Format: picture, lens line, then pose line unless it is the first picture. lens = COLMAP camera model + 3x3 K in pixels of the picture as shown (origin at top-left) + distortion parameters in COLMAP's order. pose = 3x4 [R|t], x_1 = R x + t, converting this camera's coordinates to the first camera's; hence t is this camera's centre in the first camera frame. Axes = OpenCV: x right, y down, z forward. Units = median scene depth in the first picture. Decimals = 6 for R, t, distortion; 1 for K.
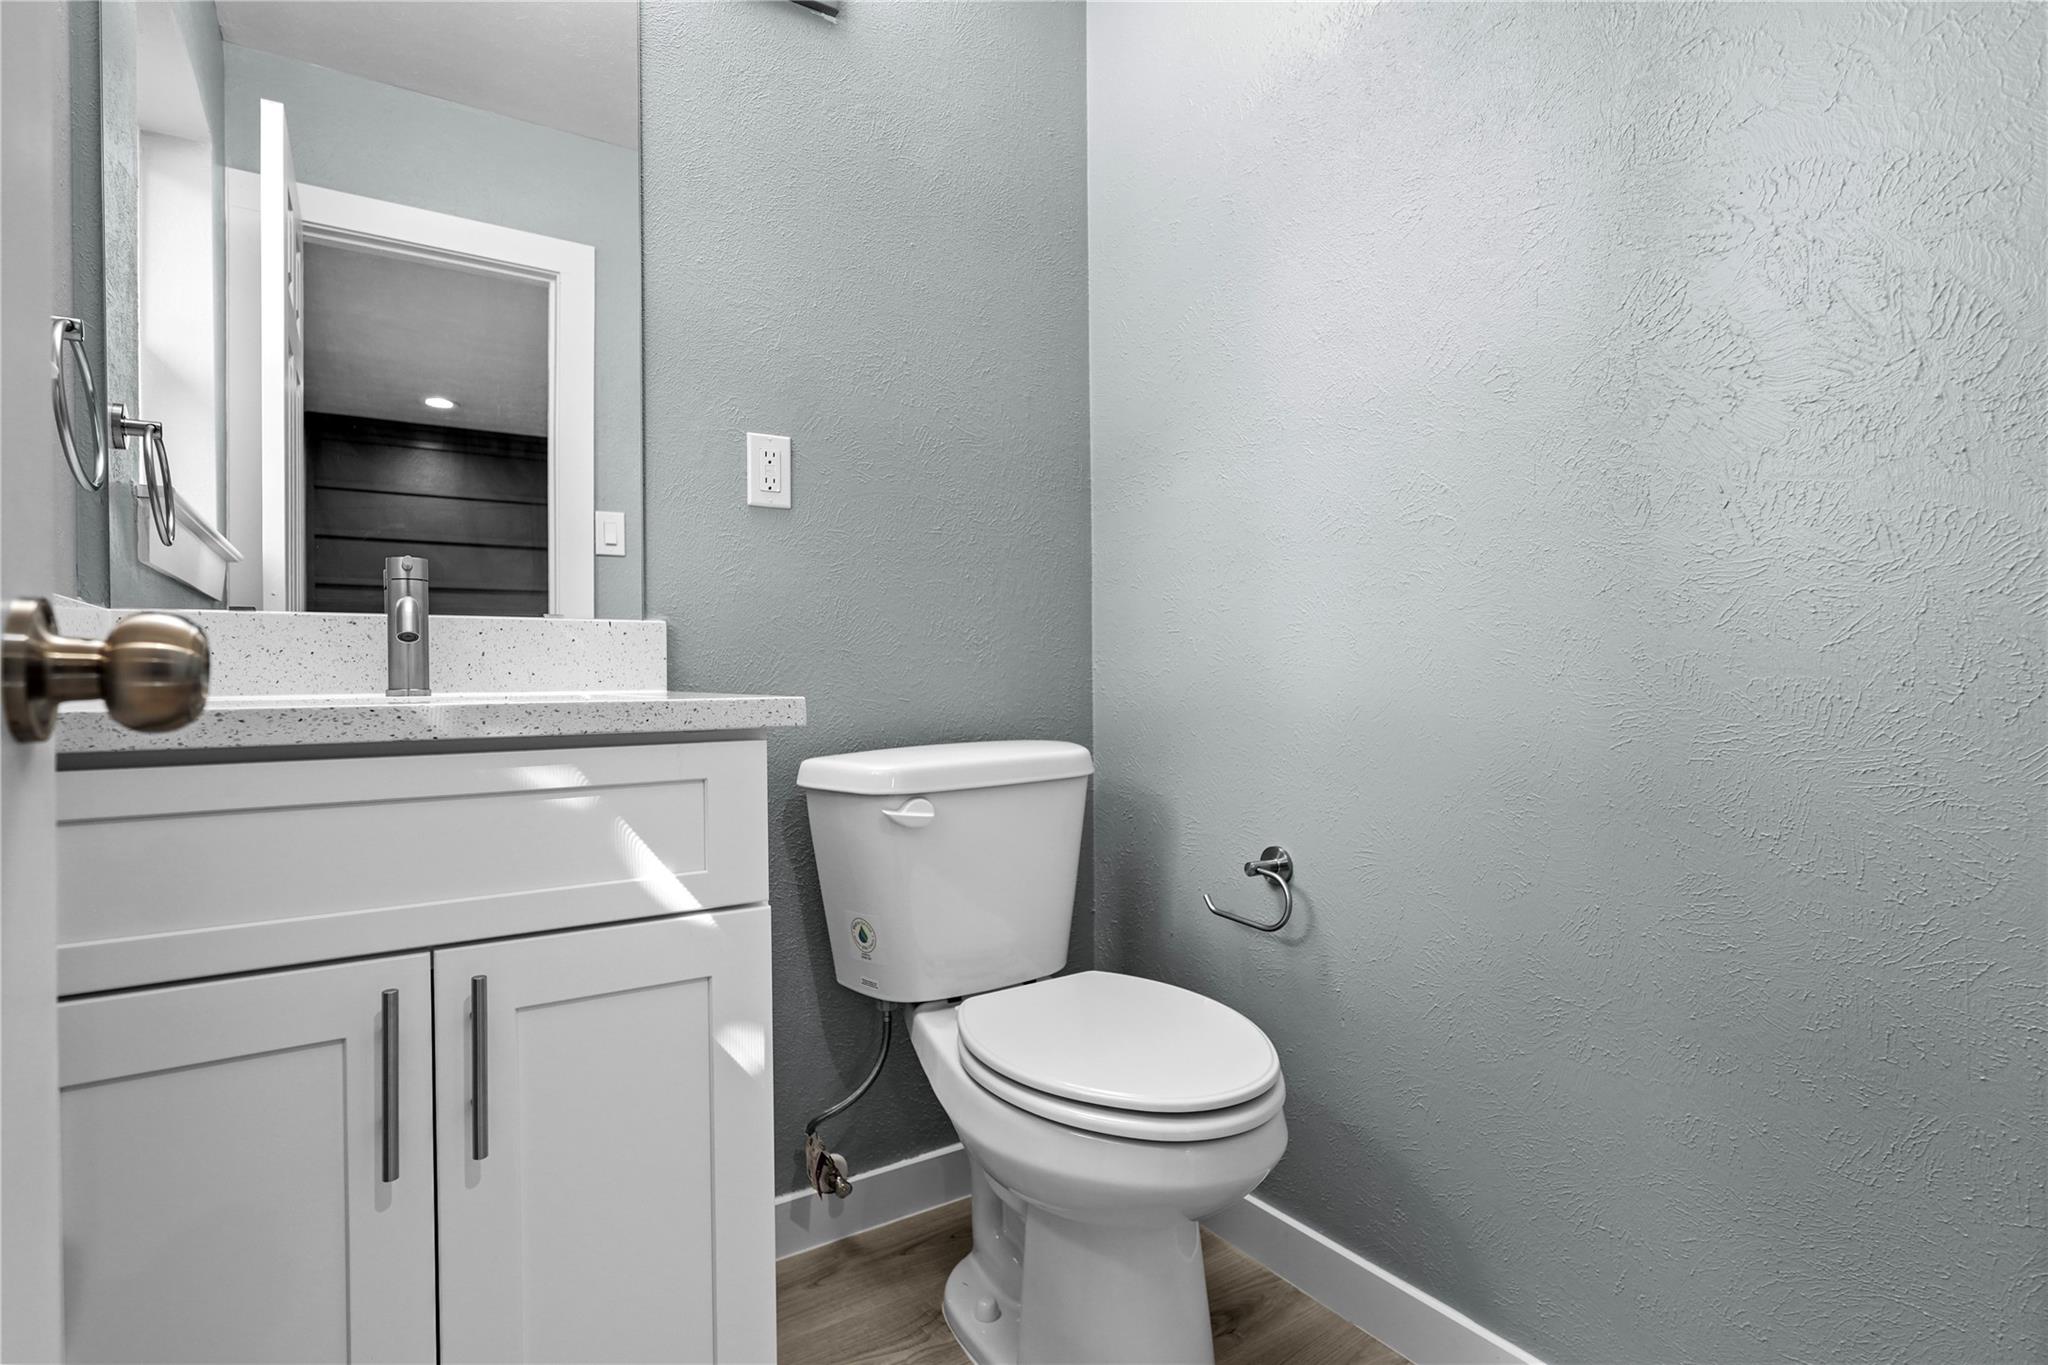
lens RADIAL K [[1007.5, 0, 1029.2], [0, 1007.5, 679.0], [0, 0, 1]] dist [0.002885, 0.000319]
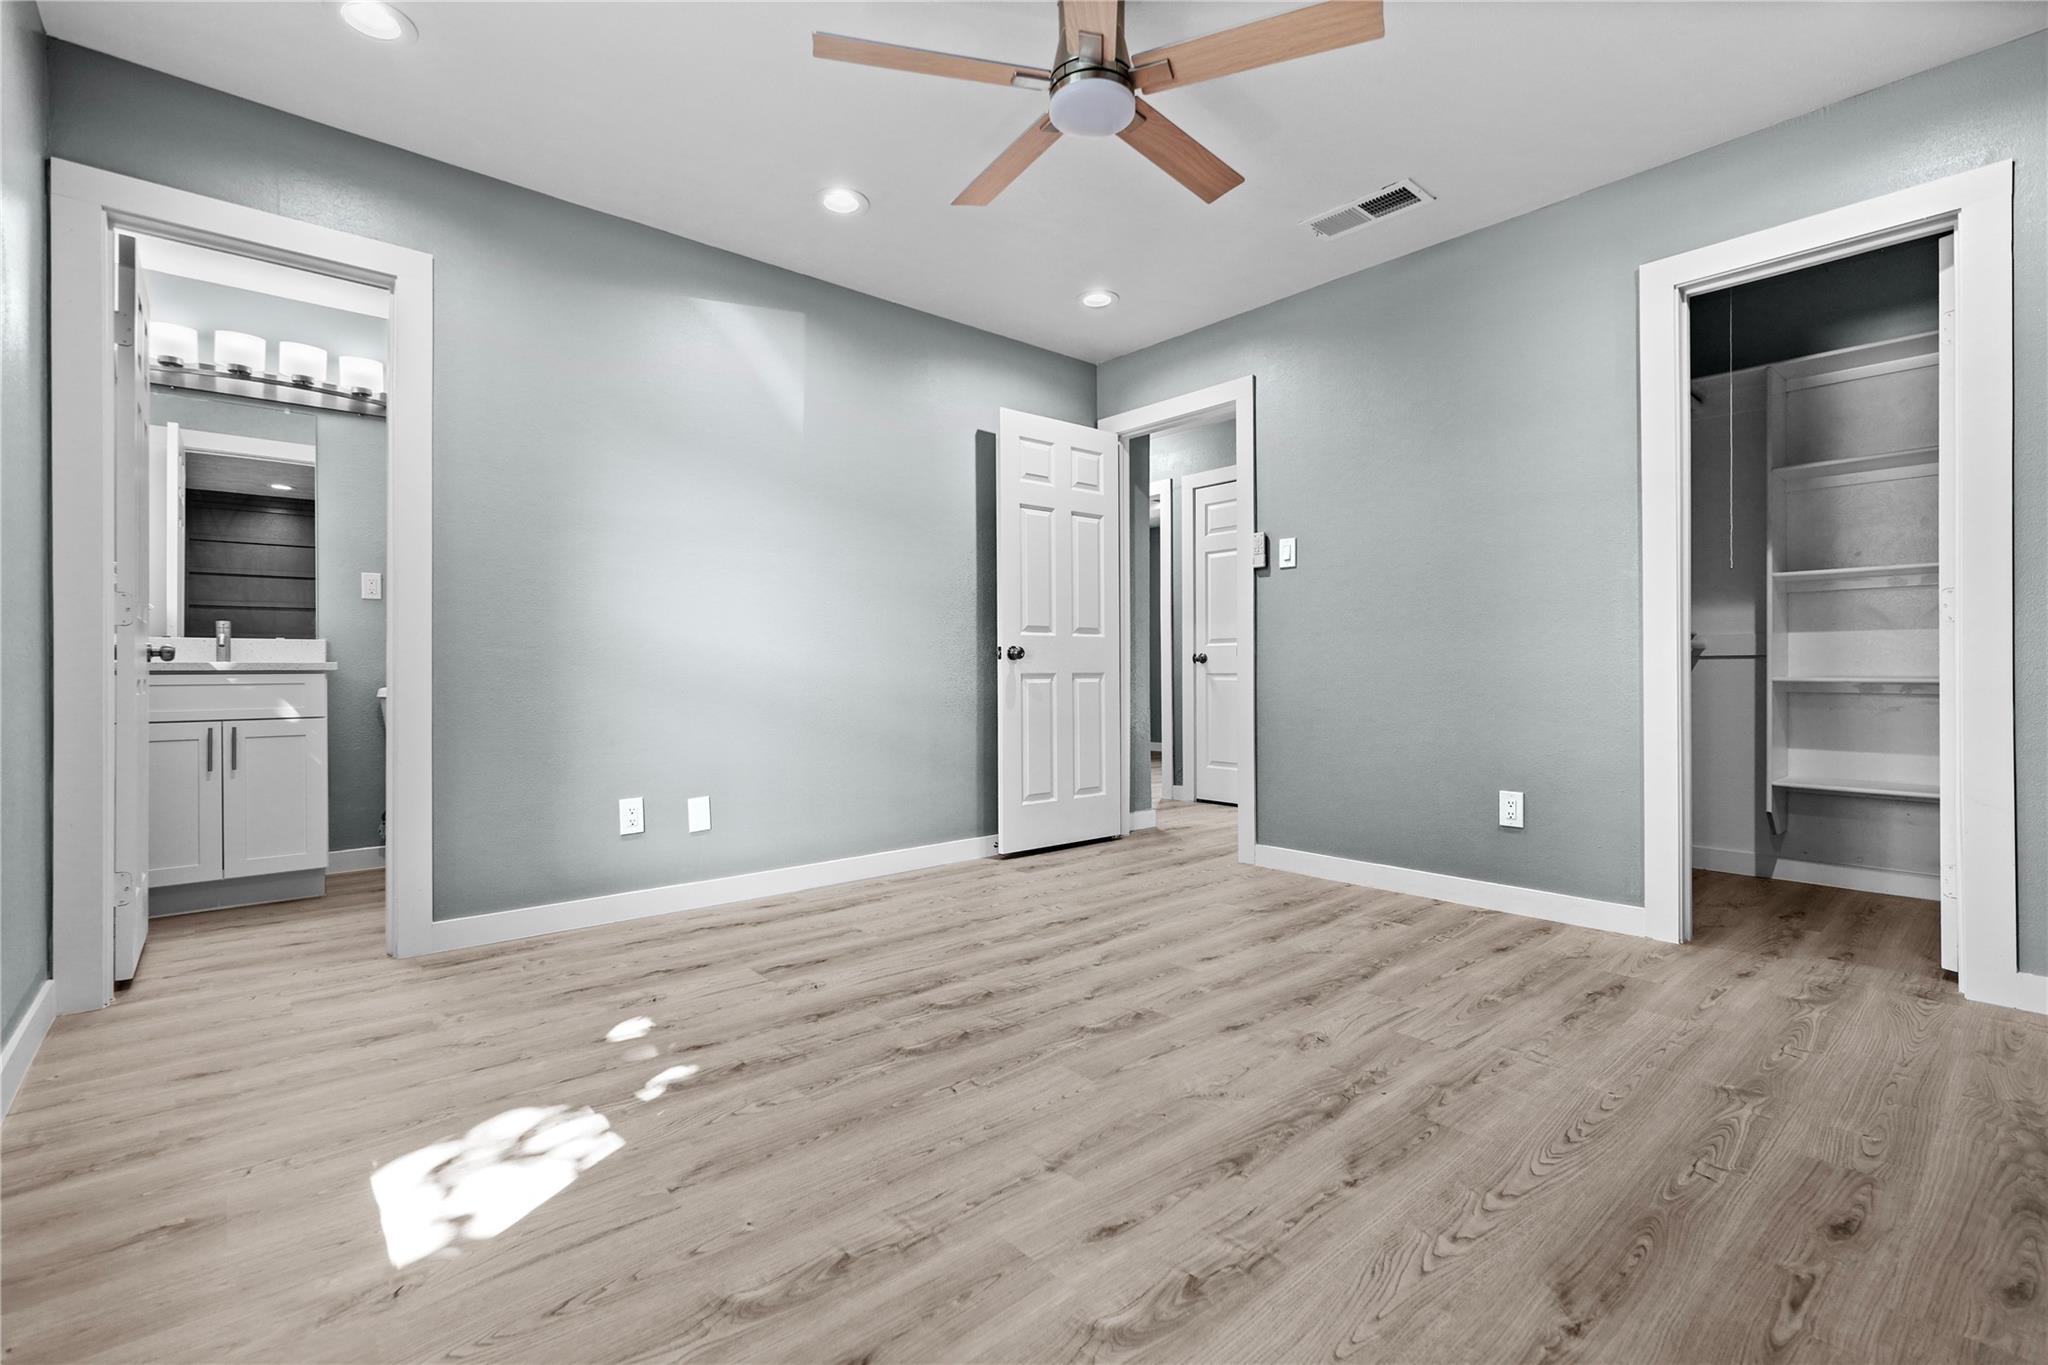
lens RADIAL K [[901.2, 0, 1023.2], [0, 901.2, 672.1], [0, 0, 1]] dist [0.002915, 0.003838]
pose [[0.991757, 0.005270, 0.128023, 1.622791], [-0.004610, 0.999974, -0.005456, 0.051369], [-0.128048, 0.004821, 0.991756, -2.303382]]
